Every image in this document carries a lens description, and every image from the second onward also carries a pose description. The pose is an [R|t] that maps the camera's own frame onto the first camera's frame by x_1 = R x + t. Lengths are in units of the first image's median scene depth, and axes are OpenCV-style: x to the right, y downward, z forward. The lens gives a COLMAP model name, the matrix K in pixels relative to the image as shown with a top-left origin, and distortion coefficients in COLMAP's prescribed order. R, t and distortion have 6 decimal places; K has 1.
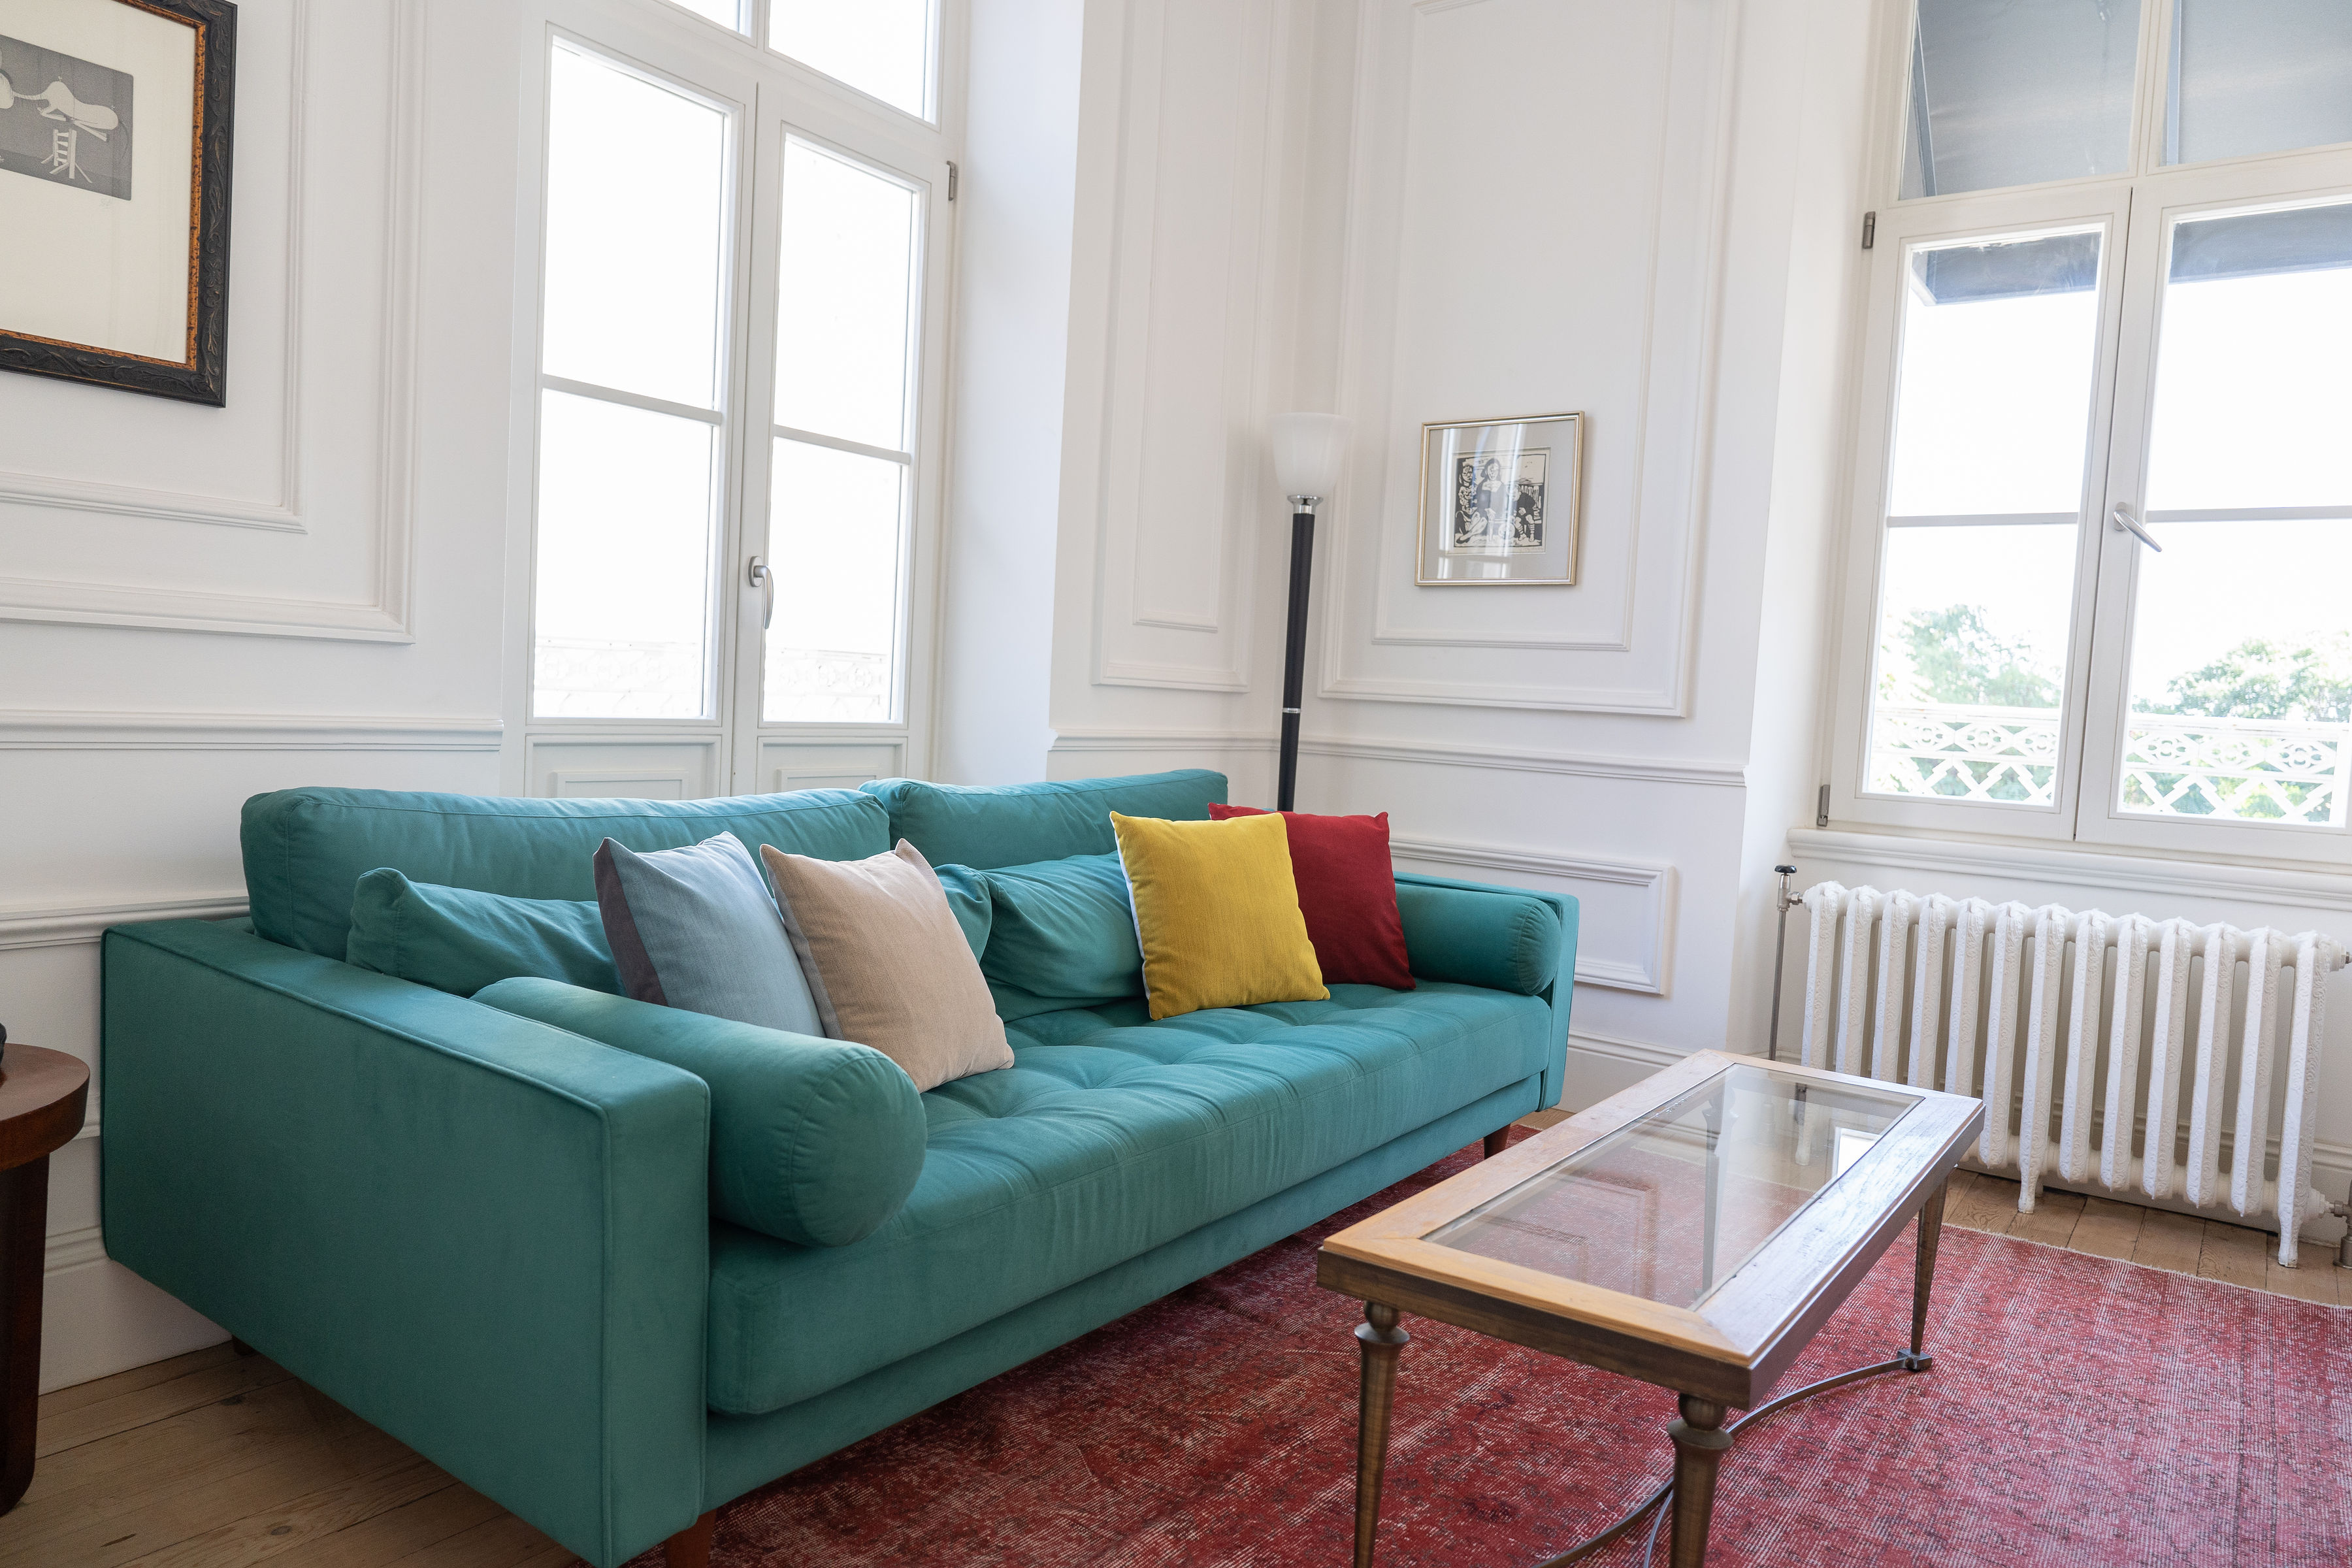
lens RADIAL K [[1570.2, 0, 1173.6], [0, 1570.2, 779.4], [0, 0, 1]] dist [0.000337, -0.001060]
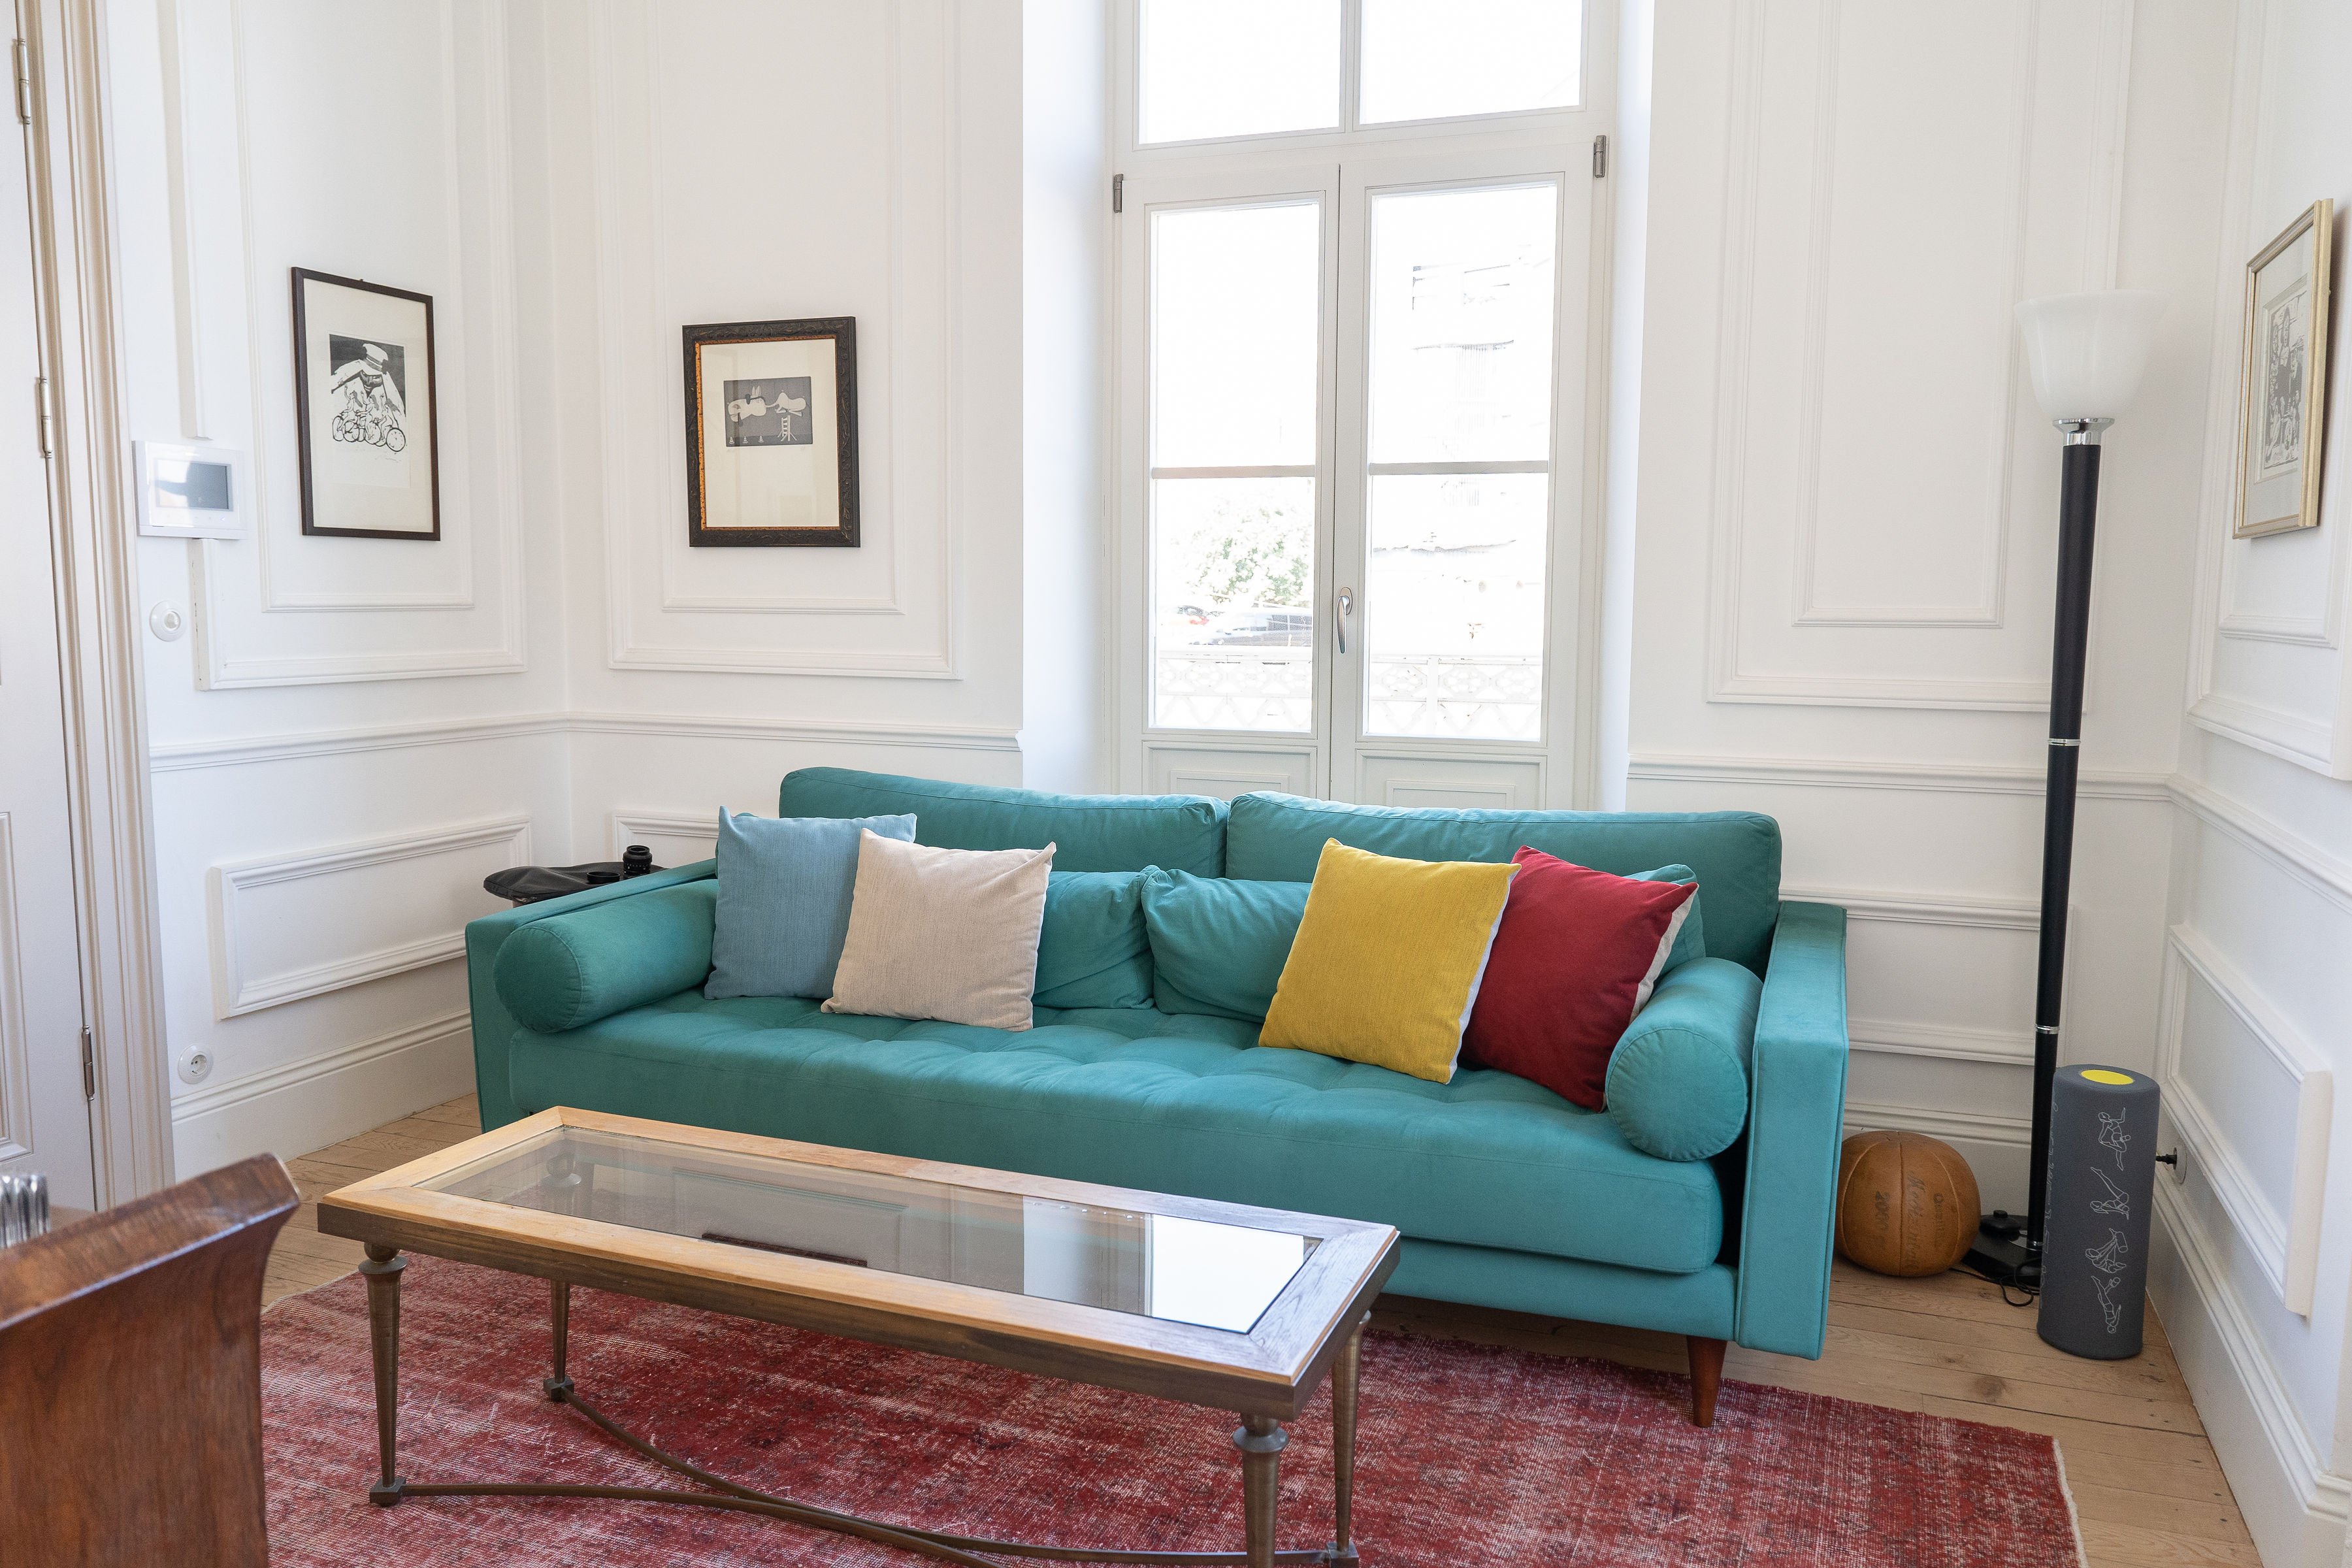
lens RADIAL K [[1718.7, 0, 1175.3], [0, 1718.7, 783.4], [0, 0, 1]] dist [-0.033970, 0.000186]
pose [[0.248137, 0.056899, -0.967053, 0.892814], [-0.046754, 0.997814, 0.046712, -0.054526], [0.967596, 0.033623, 0.250255, 0.585999]]
